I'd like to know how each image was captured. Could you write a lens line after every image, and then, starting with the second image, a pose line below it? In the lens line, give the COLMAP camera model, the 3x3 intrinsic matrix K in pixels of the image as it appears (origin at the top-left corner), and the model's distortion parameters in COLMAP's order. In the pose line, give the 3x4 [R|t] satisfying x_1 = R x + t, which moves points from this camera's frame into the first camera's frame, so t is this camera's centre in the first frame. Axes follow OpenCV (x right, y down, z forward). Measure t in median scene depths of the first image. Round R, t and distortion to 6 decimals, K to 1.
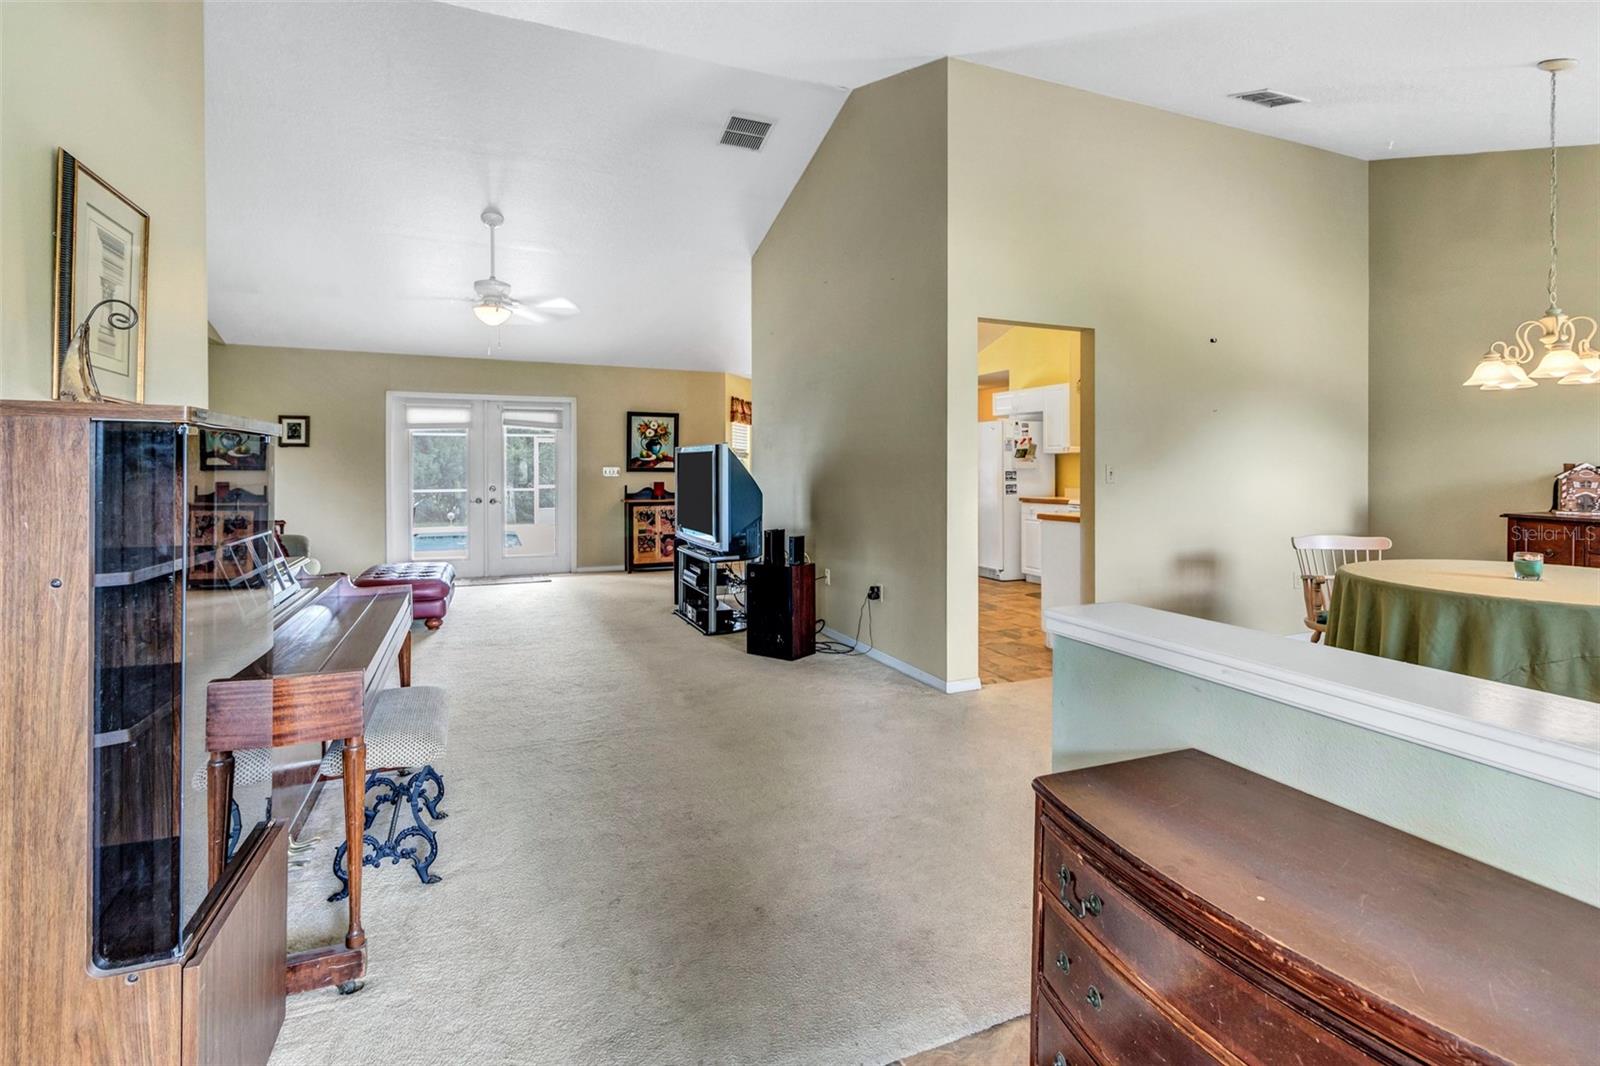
lens RADIAL K [[732.6, 0, 808.6], [0, 732.6, 474.7], [0, 0, 1]] dist [-0.000451, 0.000861]
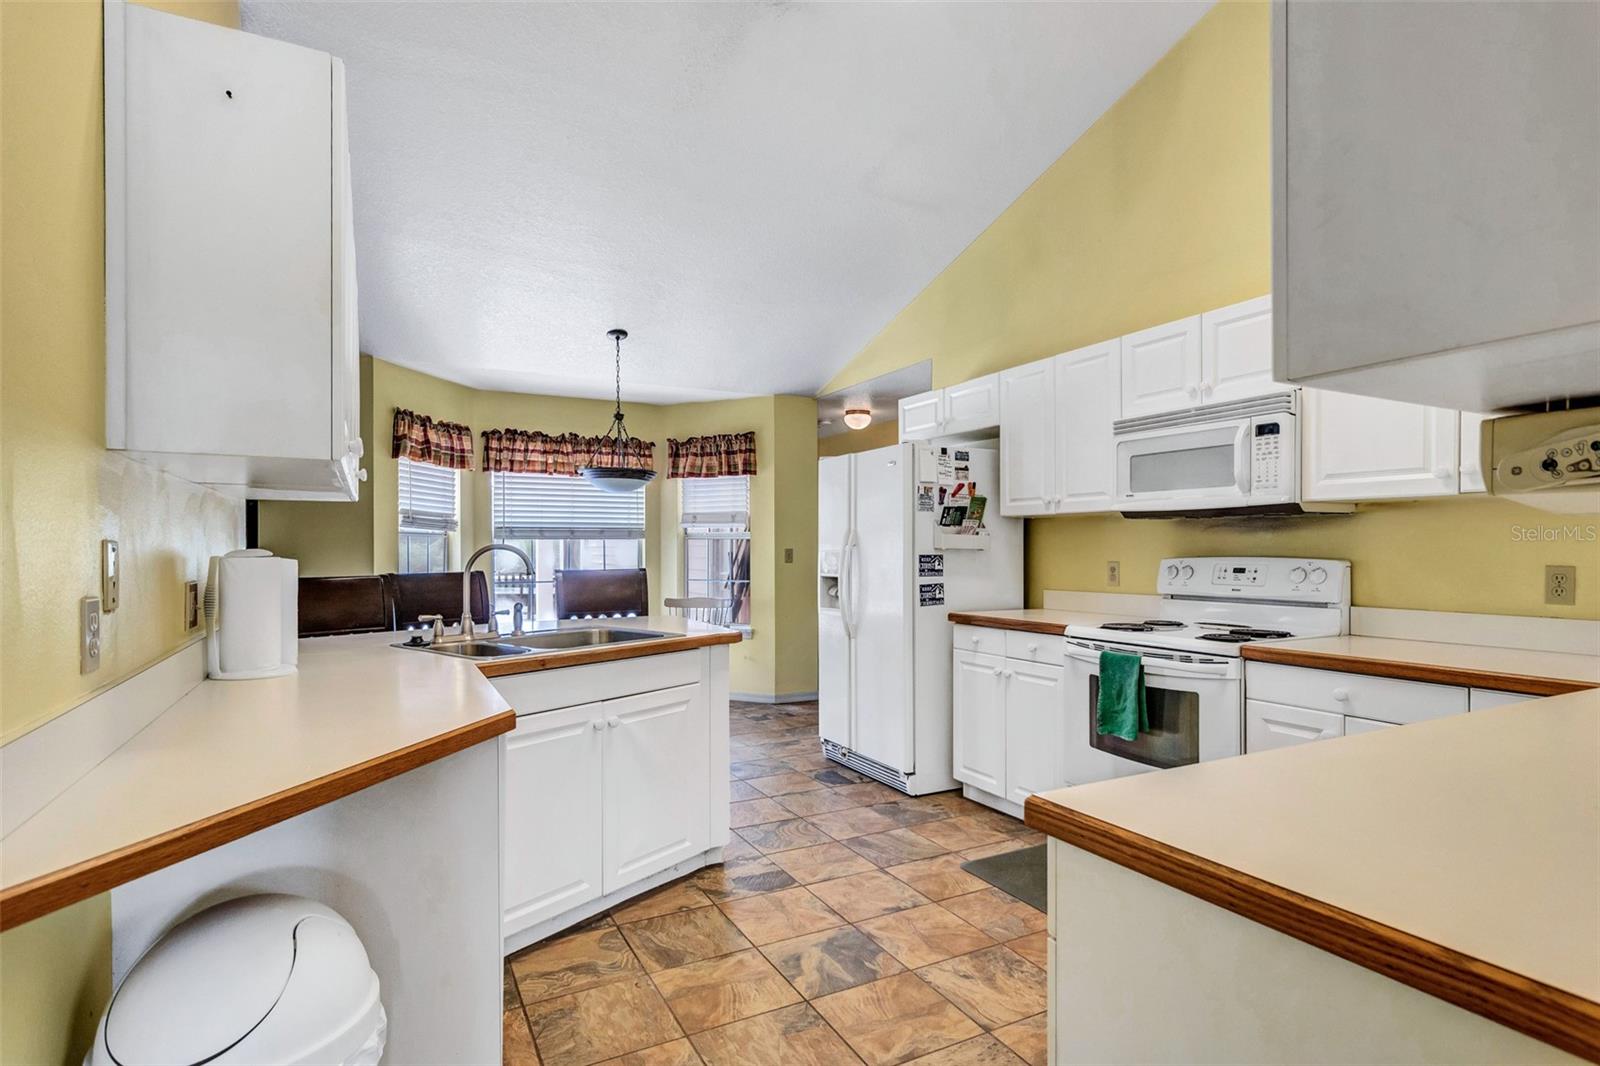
lens RADIAL K [[829.7, 0, 800.5], [0, 829.7, 570.2], [0, 0, 1]] dist [0.001010, 0.000455]
pose [[0.995870, -0.003798, 0.090708, 0.259175], [0.002514, 0.999895, 0.014263, -0.004976], [-0.090752, -0.013976, 0.995775, 0.860945]]
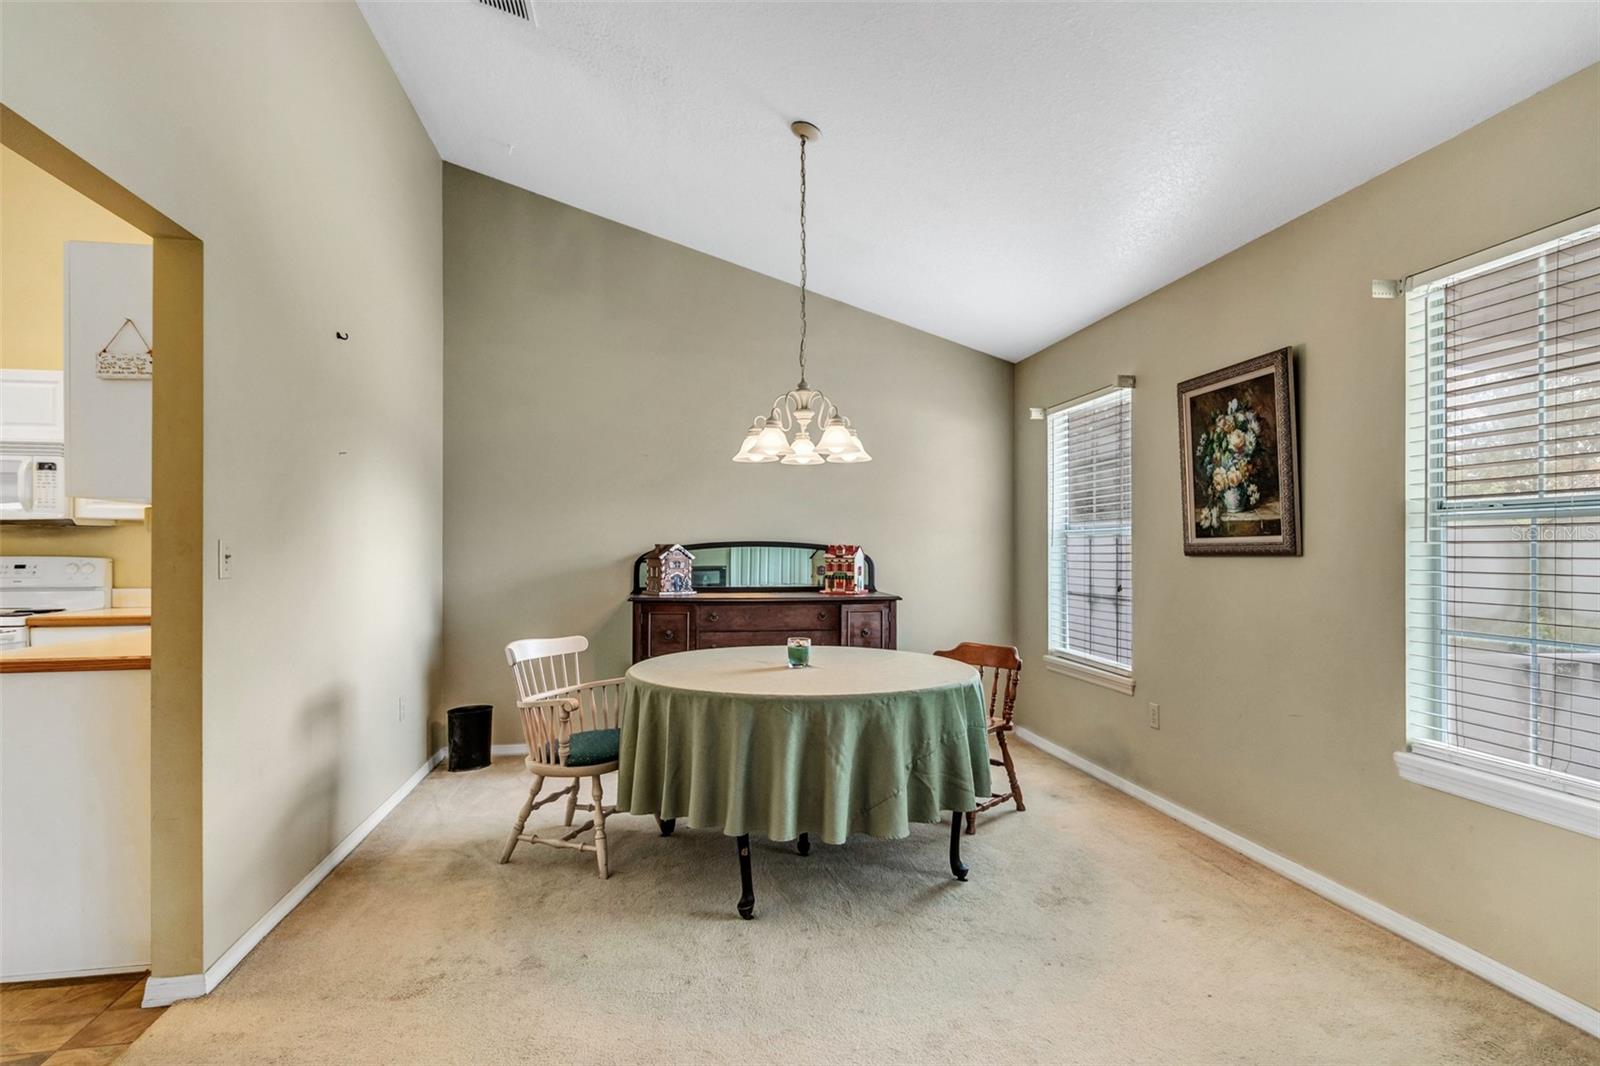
lens RADIAL K [[829.7, 0, 806.0], [0, 829.7, 545.4], [0, 0, 1]] dist [0.001010, 0.000455]
pose [[0.212077, 0.007522, 0.977224, -0.031162], [0.008637, 0.999917, -0.009571, -0.000704], [-0.977215, 0.010470, 0.211994, 0.468344]]
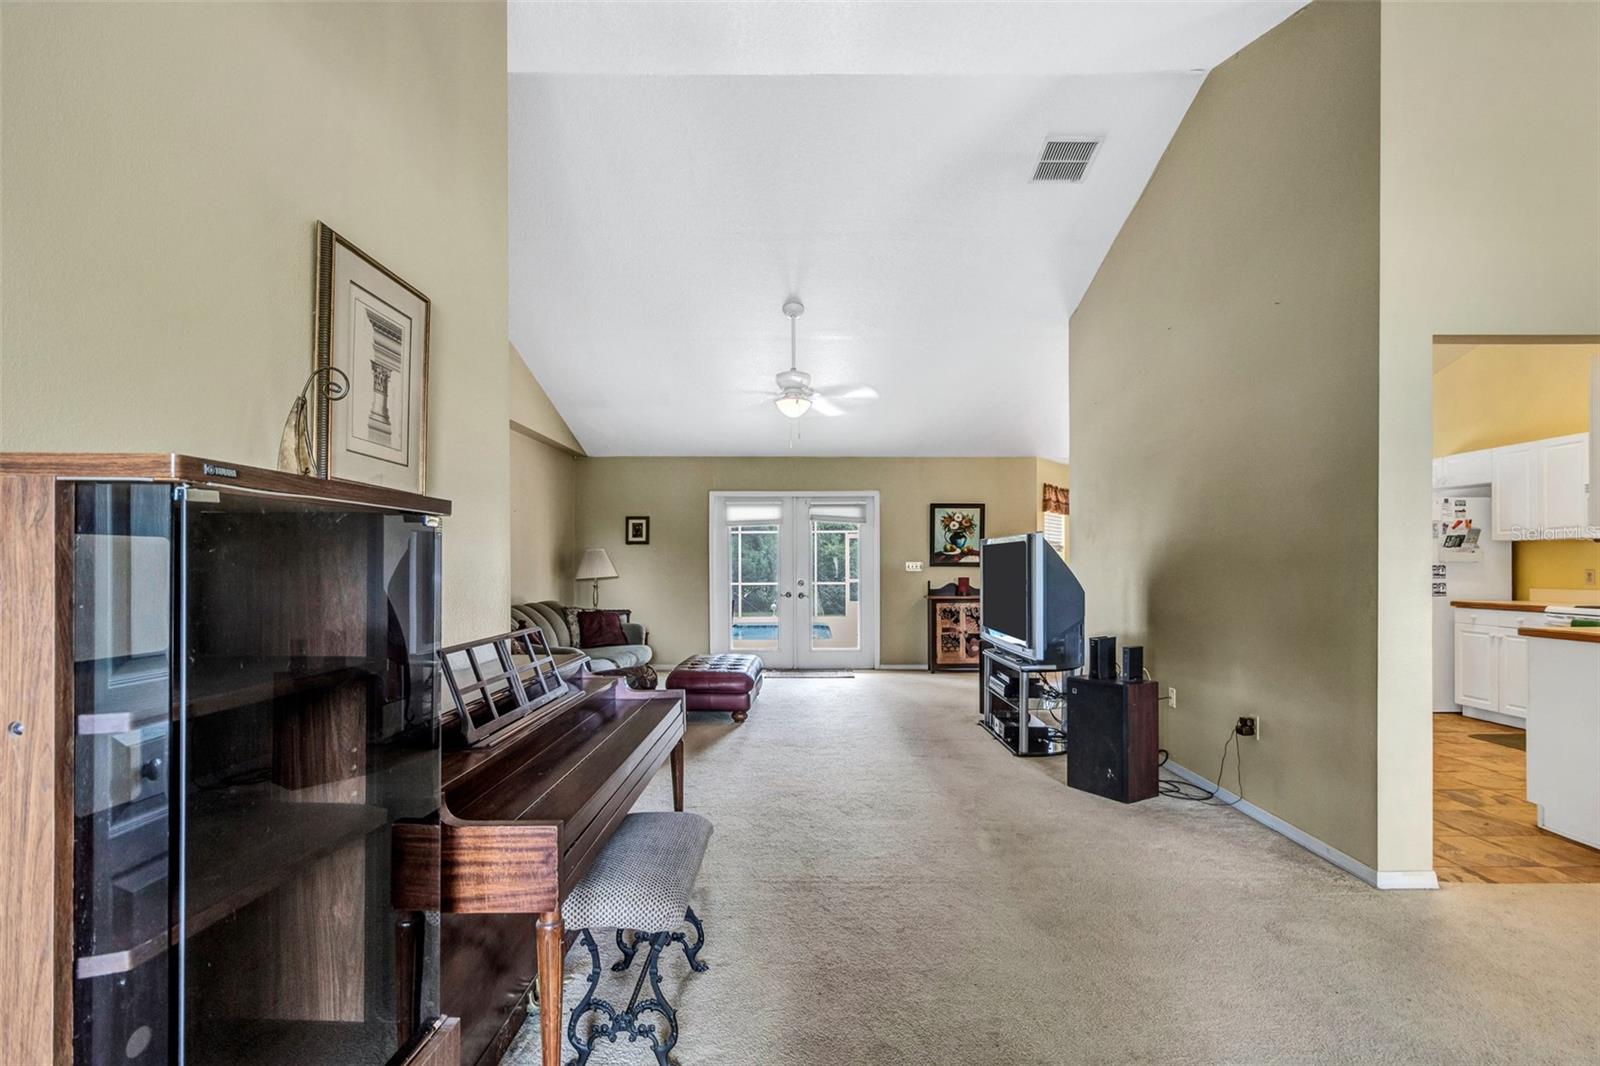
lens RADIAL K [[732.6, 0, 817.4], [0, 732.6, 566.0], [0, 0, 1]] dist [-0.000451, 0.000861]
pose [[0.920469, -0.001015, -0.390815, -0.019772], [-0.001051, 0.999987, -0.005073, 0.000813], [0.390815, 0.005080, 0.920455, 0.123945]]
